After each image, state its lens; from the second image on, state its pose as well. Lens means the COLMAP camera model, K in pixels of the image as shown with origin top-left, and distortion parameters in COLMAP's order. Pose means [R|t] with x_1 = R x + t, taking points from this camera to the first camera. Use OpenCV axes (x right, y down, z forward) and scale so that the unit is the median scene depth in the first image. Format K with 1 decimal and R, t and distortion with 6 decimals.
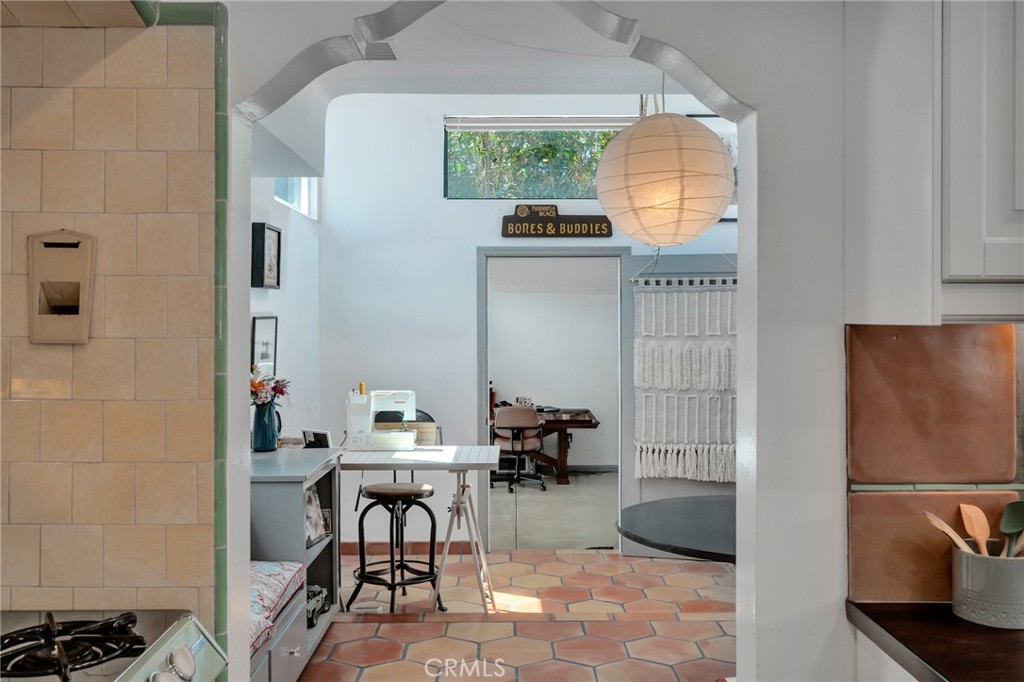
lens RADIAL K [[907.6, 0, 510.4], [0, 907.6, 332.1], [0, 0, 1]] dist [-0.015785, -0.002968]
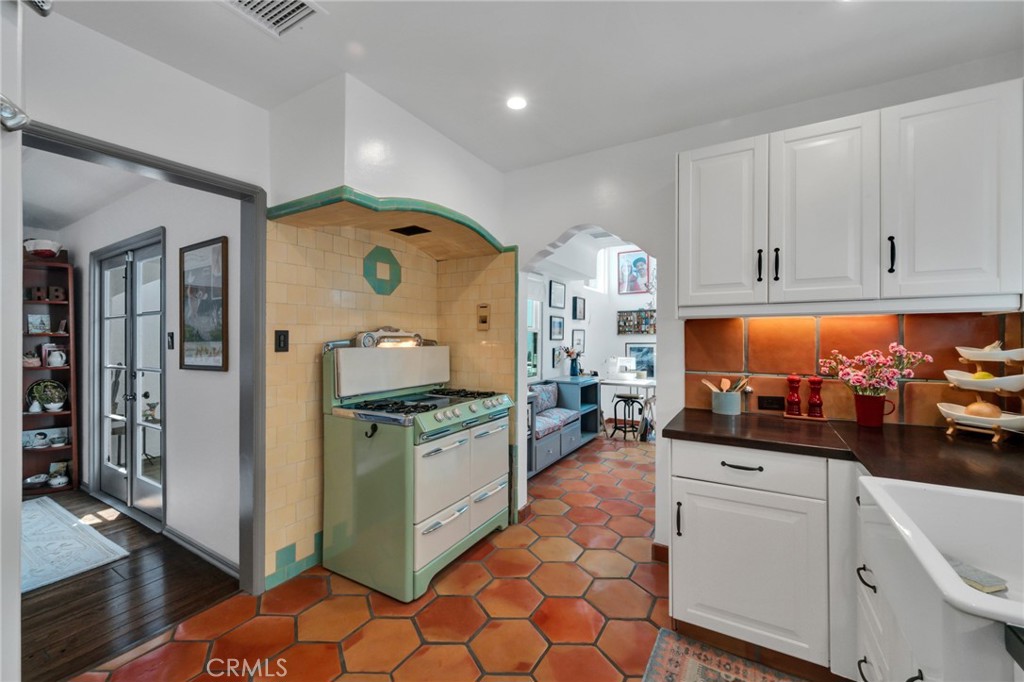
lens RADIAL K [[407.0, 0, 513.6], [0, 407.0, 341.3], [0, 0, 1]] dist [0.002542, 0.001907]
pose [[0.860473, 0.000768, -0.509496, 0.166748], [-0.003228, 0.999987, -0.003944, 0.020050], [0.509486, 0.005038, 0.860464, -0.159565]]
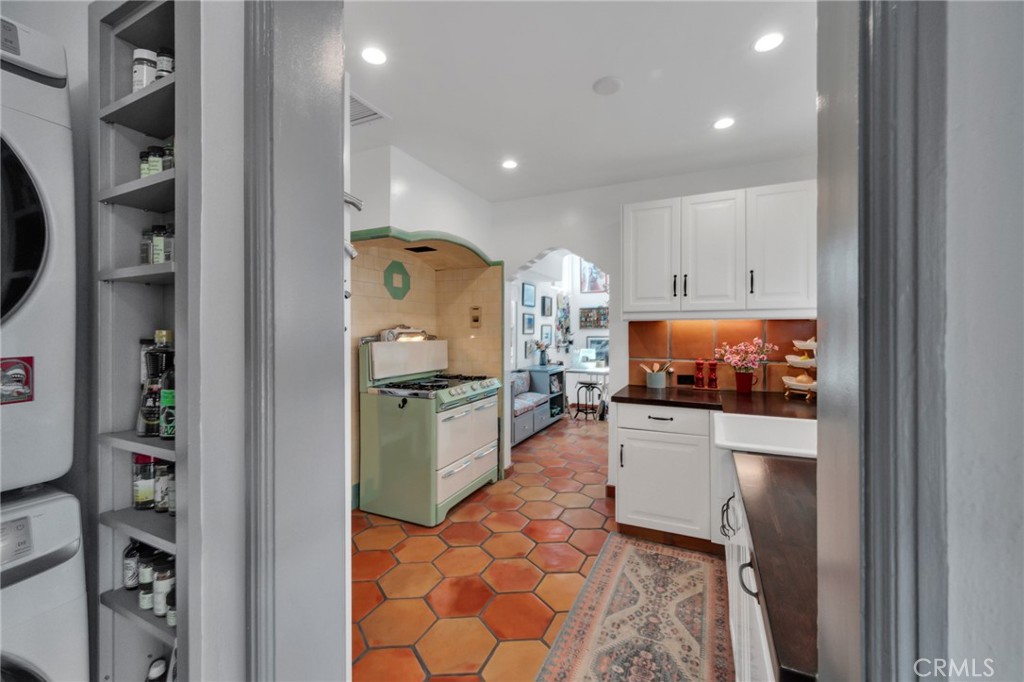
lens RADIAL K [[407.0, 0, 515.8], [0, 407.0, 332.6], [0, 0, 1]] dist [0.002542, 0.001907]
pose [[0.905236, -0.001207, -0.424907, 0.204000], [-0.002224, 0.999969, -0.007578, 0.017216], [0.424903, 0.007805, 0.905205, -0.296890]]
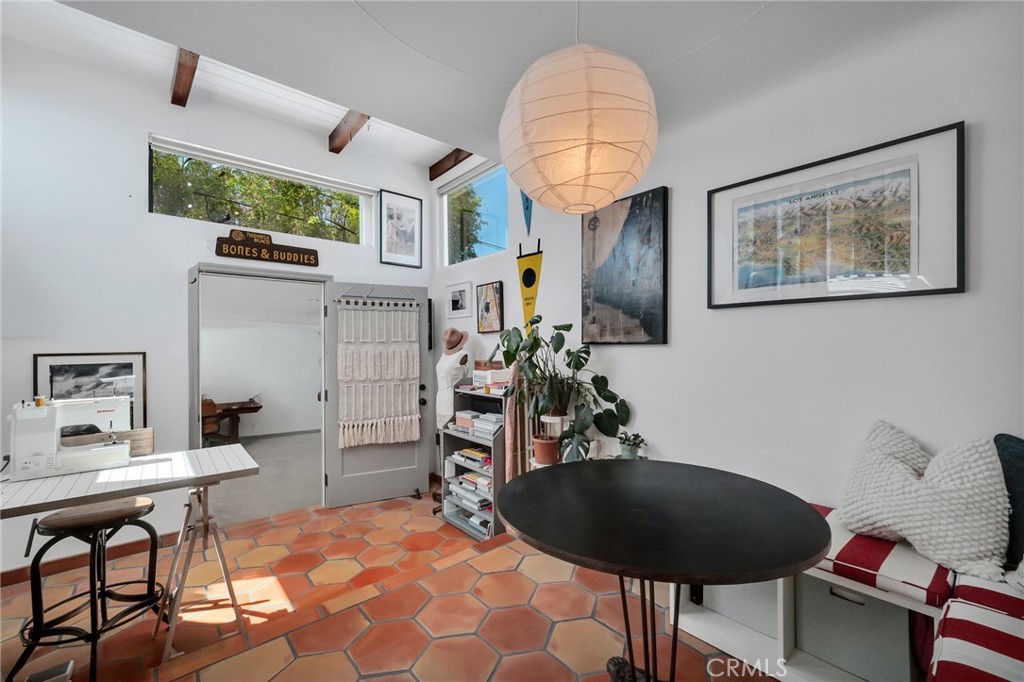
lens RADIAL K [[411.8, 0, 503.6], [0, 411.8, 345.1], [0, 0, 1]] dist [-0.000797, -0.001446]
pose [[0.757740, 0.000642, 0.652556, -0.078587], [0.012589, 0.999799, -0.015603, 0.022631], [-0.652435, 0.020038, 0.757579, 0.402901]]
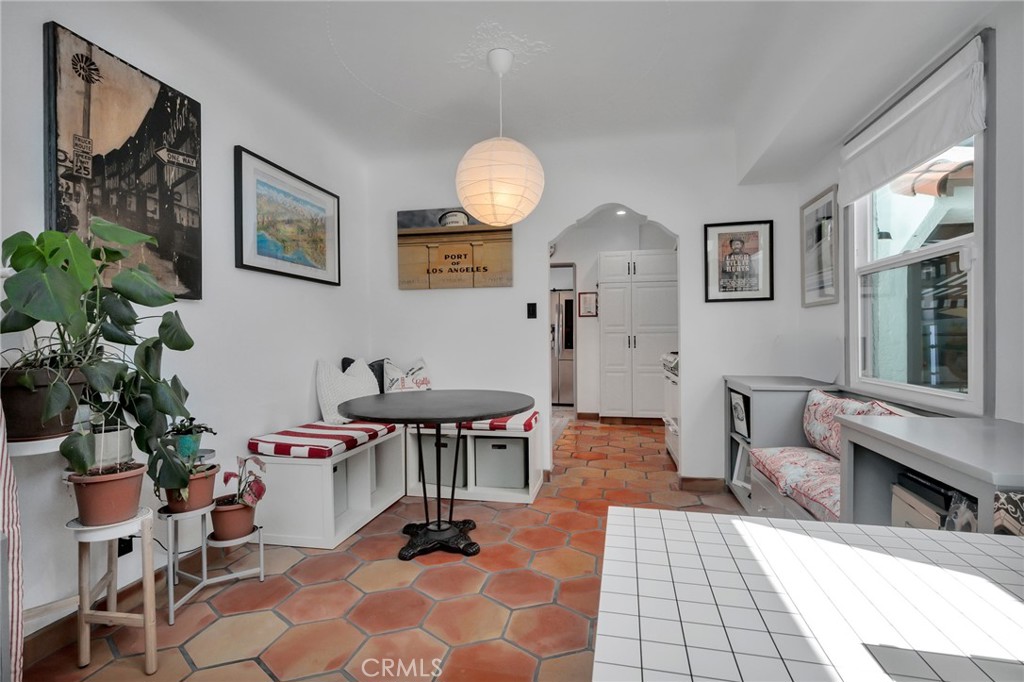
lens RADIAL K [[489.3, 0, 512.6], [0, 489.3, 343.2], [0, 0, 1]] dist [0.005937, -0.000938]
pose [[-0.977107, 0.003377, 0.212720, -0.015118], [0.006982, 0.999844, 0.016197, 0.048994], [-0.212633, 0.017312, -0.976979, 0.977871]]
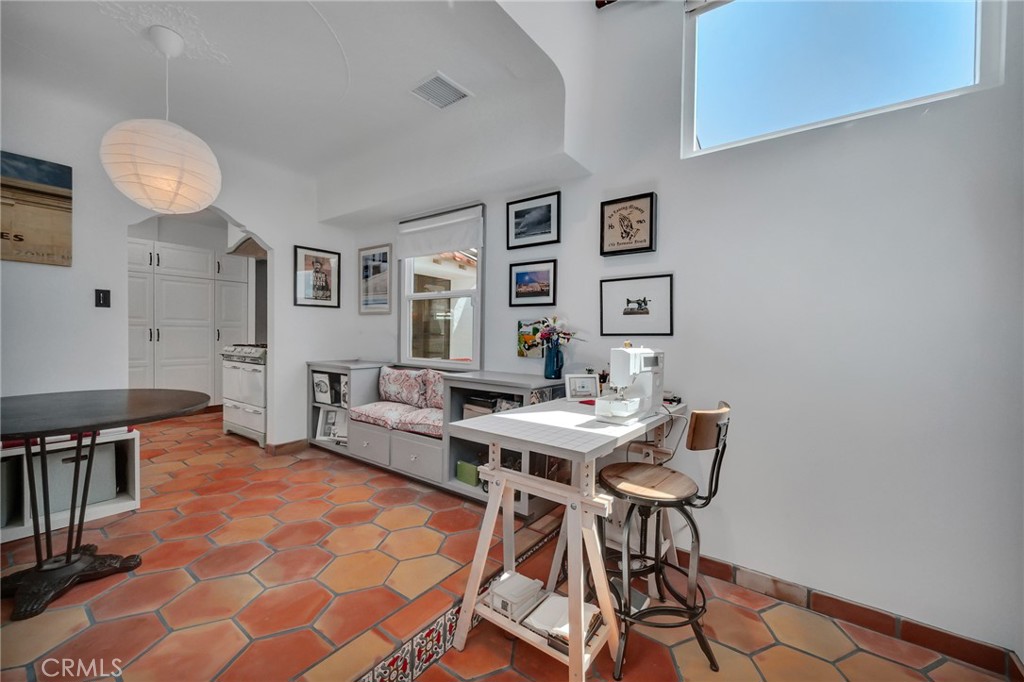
lens RADIAL K [[407.0, 0, 506.4], [0, 407.0, 342.1], [0, 0, 1]] dist [0.002542, 0.001907]
pose [[-0.603394, 0.004901, -0.797428, 0.198990], [-0.019405, 0.999595, 0.020827, 0.048112], [0.797207, 0.028041, -0.603054, 0.999394]]
